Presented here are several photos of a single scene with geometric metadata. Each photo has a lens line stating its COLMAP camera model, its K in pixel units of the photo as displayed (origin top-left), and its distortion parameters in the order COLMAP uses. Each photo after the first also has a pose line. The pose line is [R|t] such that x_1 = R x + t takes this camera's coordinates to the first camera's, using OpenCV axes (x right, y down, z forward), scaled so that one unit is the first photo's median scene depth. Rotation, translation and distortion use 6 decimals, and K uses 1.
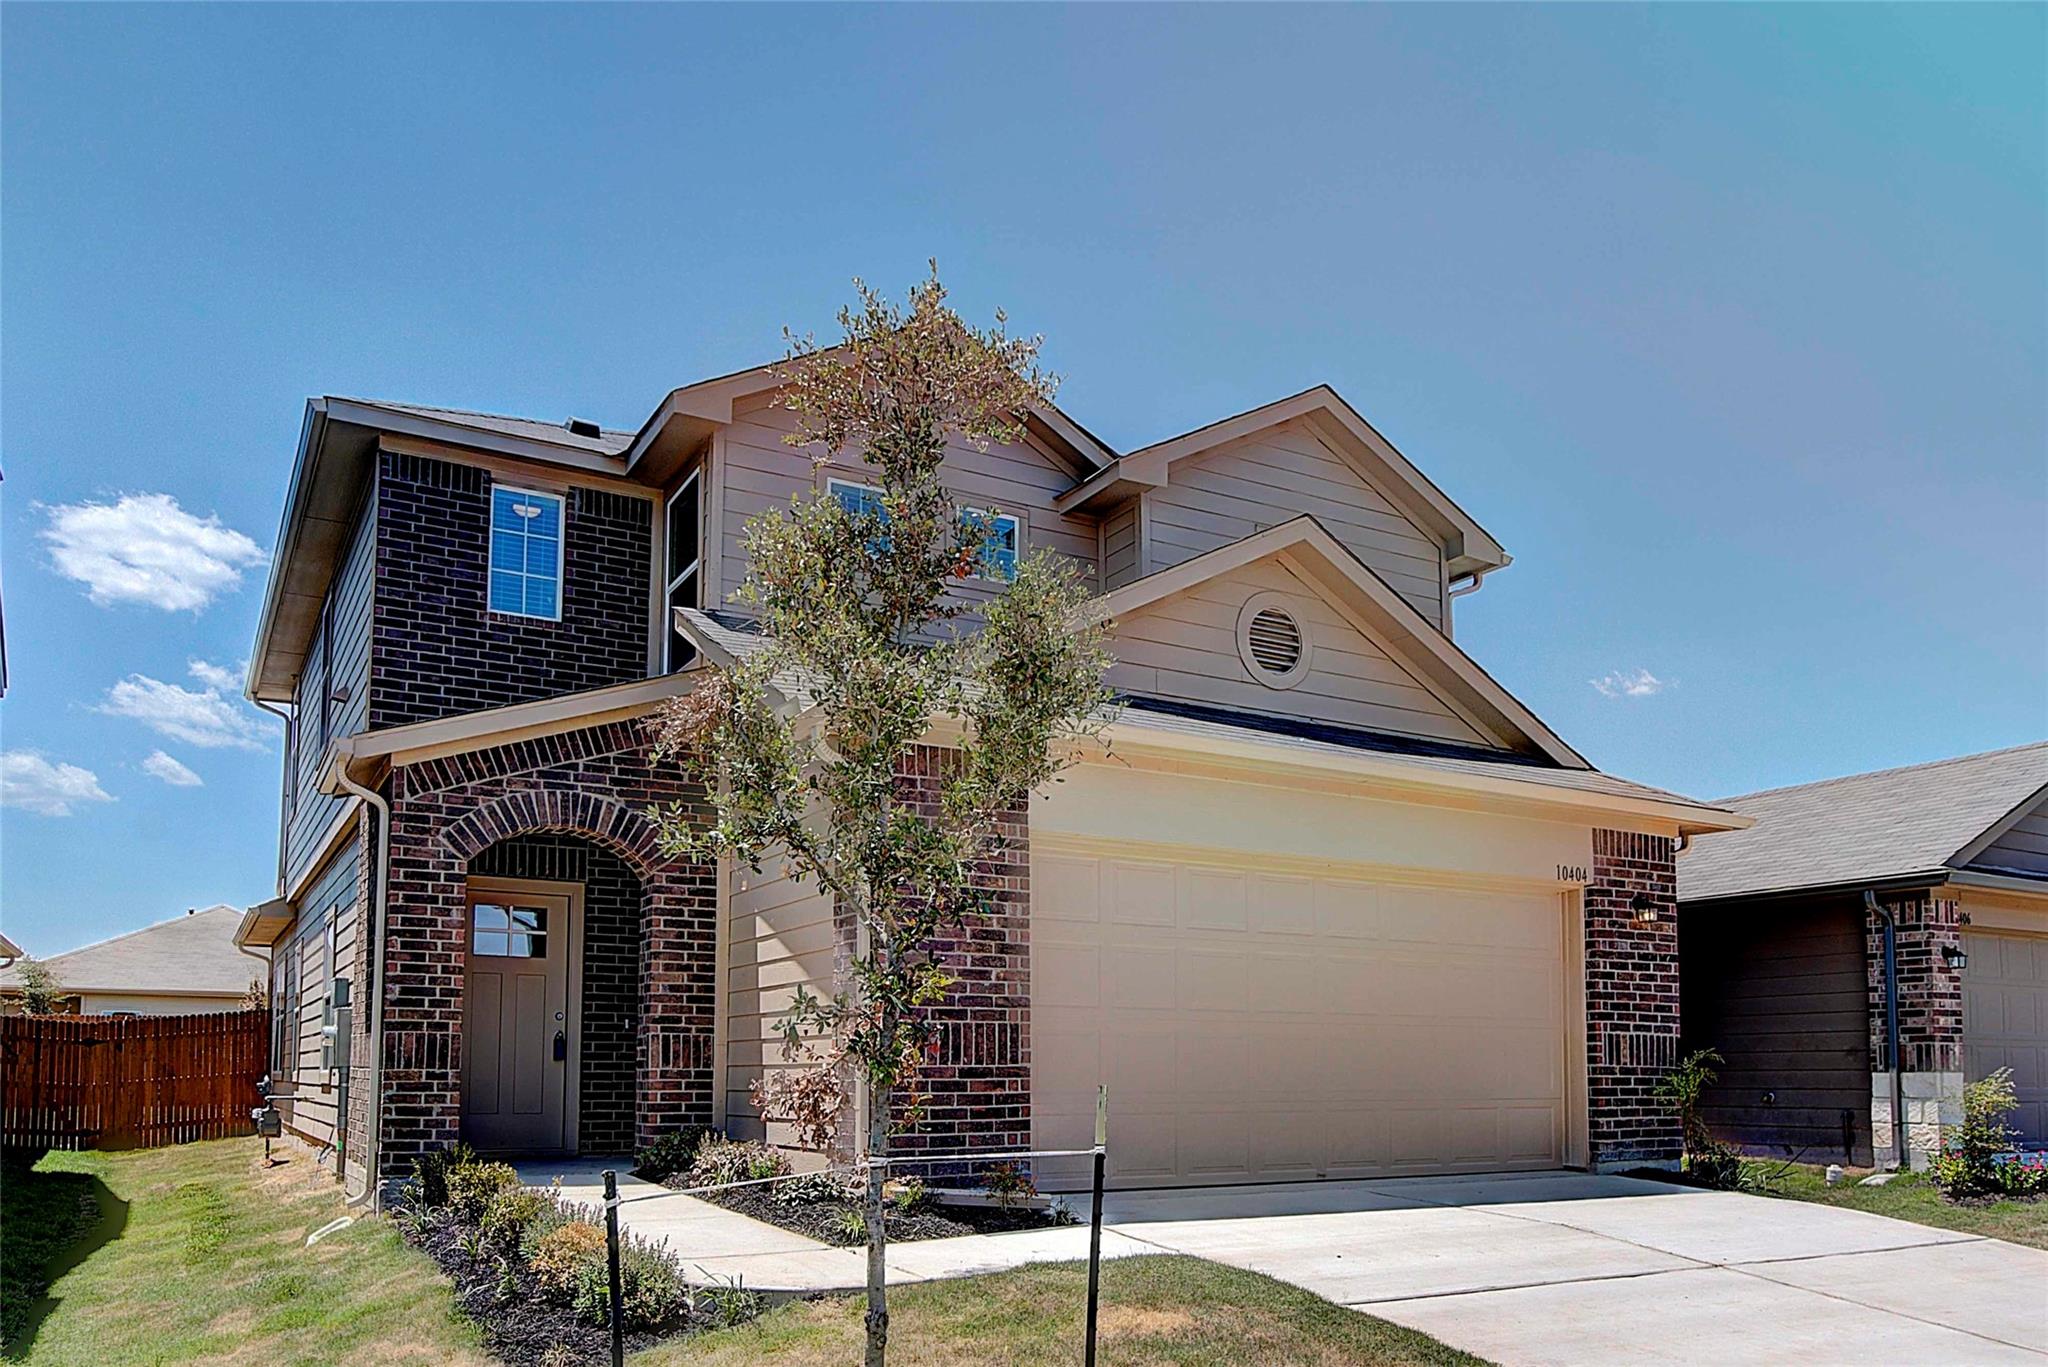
lens RADIAL K [[1435.1, 0, 1024.0], [0, 1435.1, 683.5], [0, 0, 1]] dist [-0.001227, 0.000603]
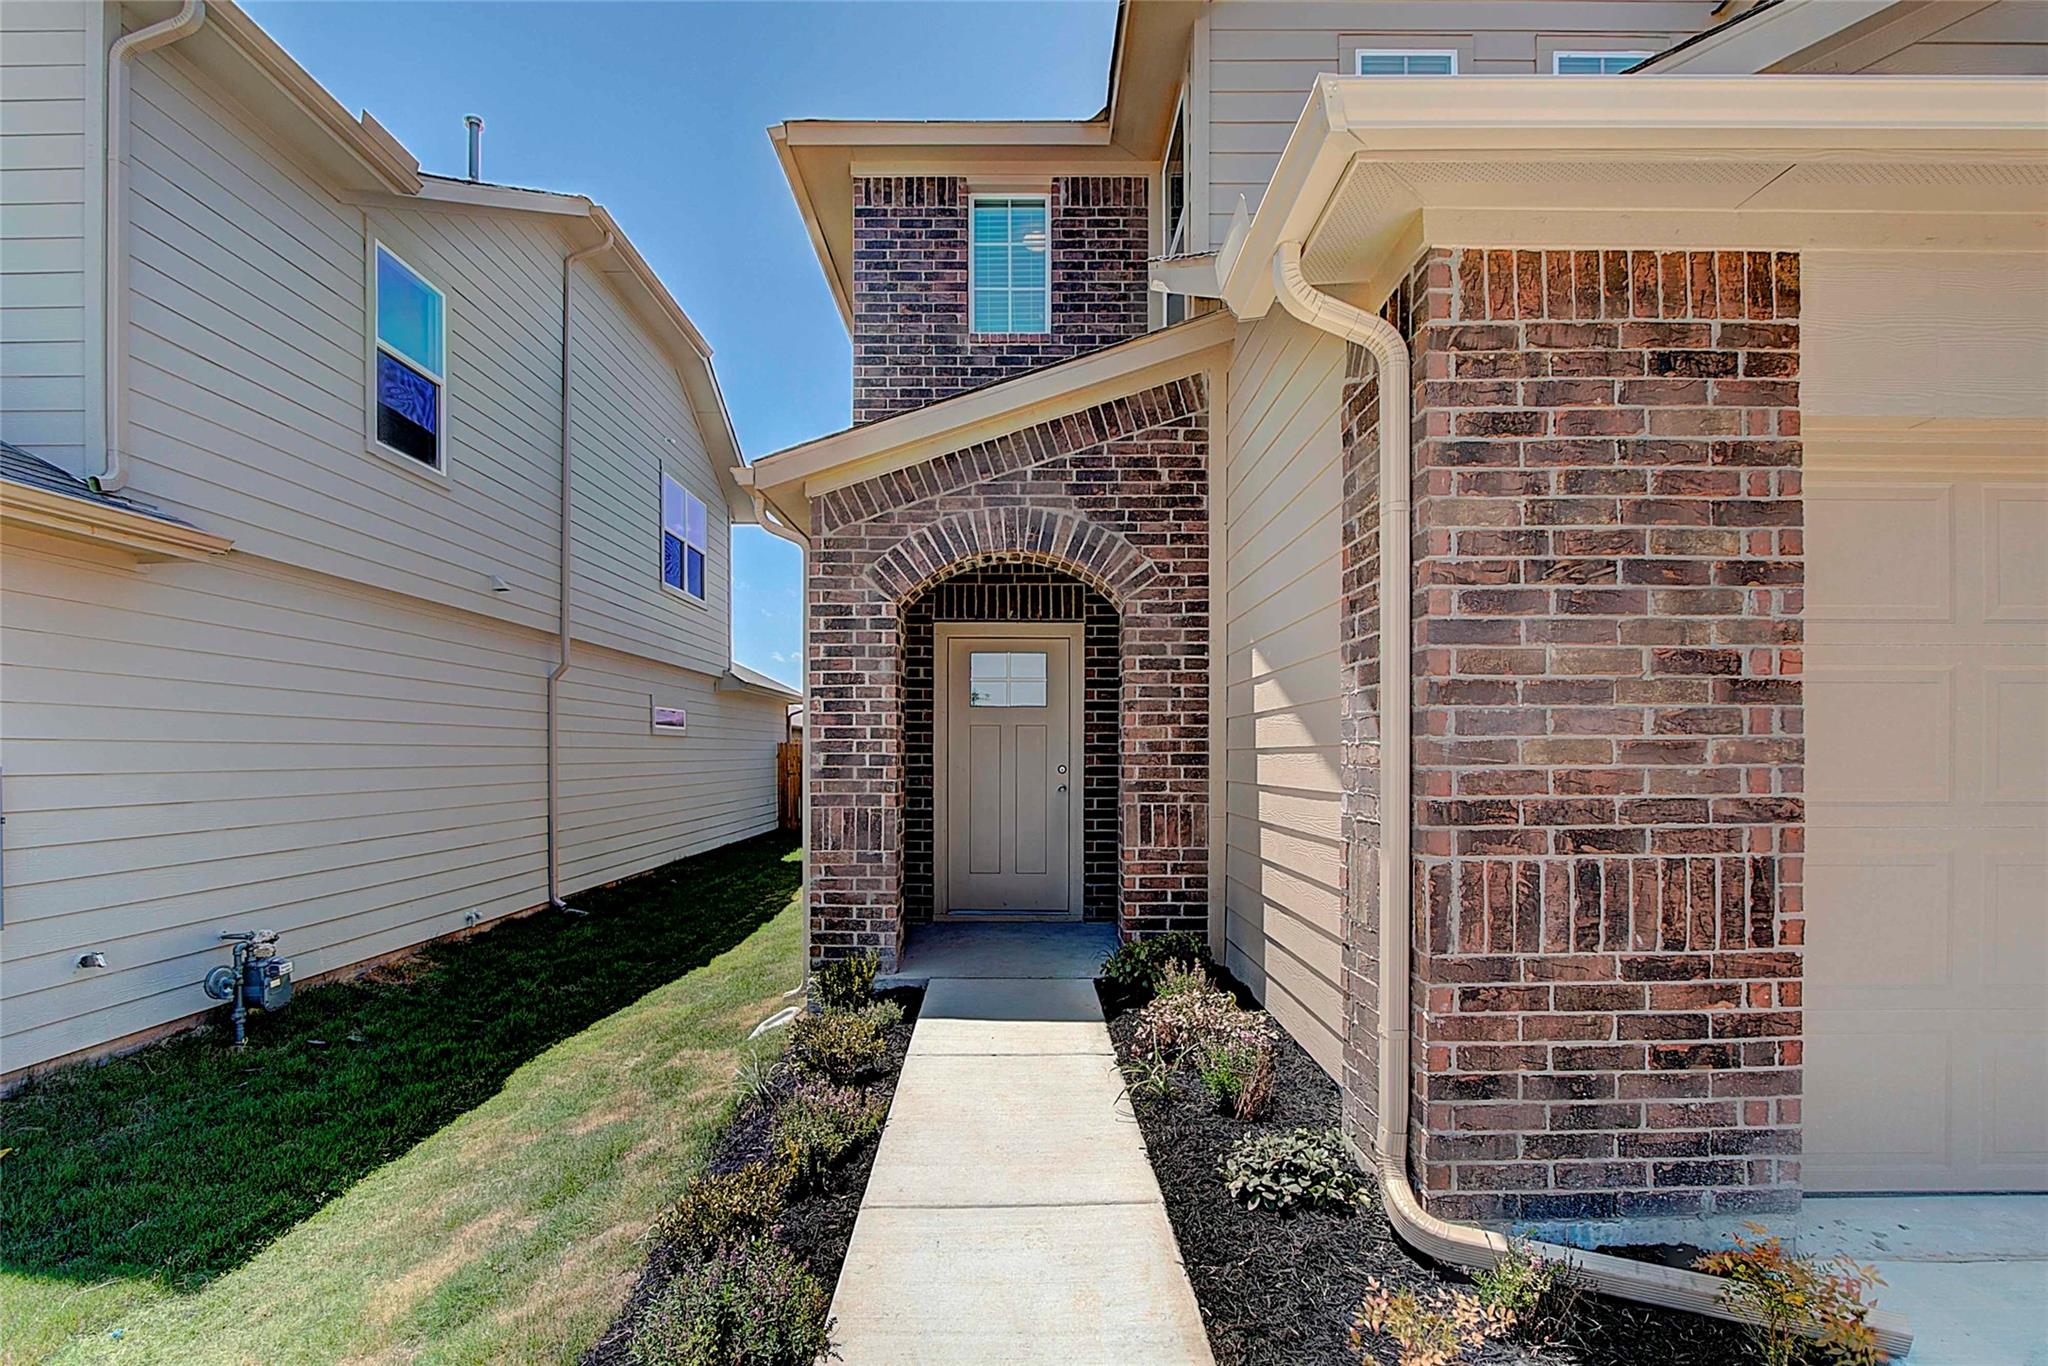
lens RADIAL K [[929.8, 0, 1014.0], [0, 929.8, 792.4], [0, 0, 1]] dist [-0.016161, 0.000146]
pose [[0.858608, 0.021748, -0.512172, -0.050901], [0.135312, 0.954052, 0.267348, 0.093114], [0.494453, -0.298850, 0.816214, 0.556405]]
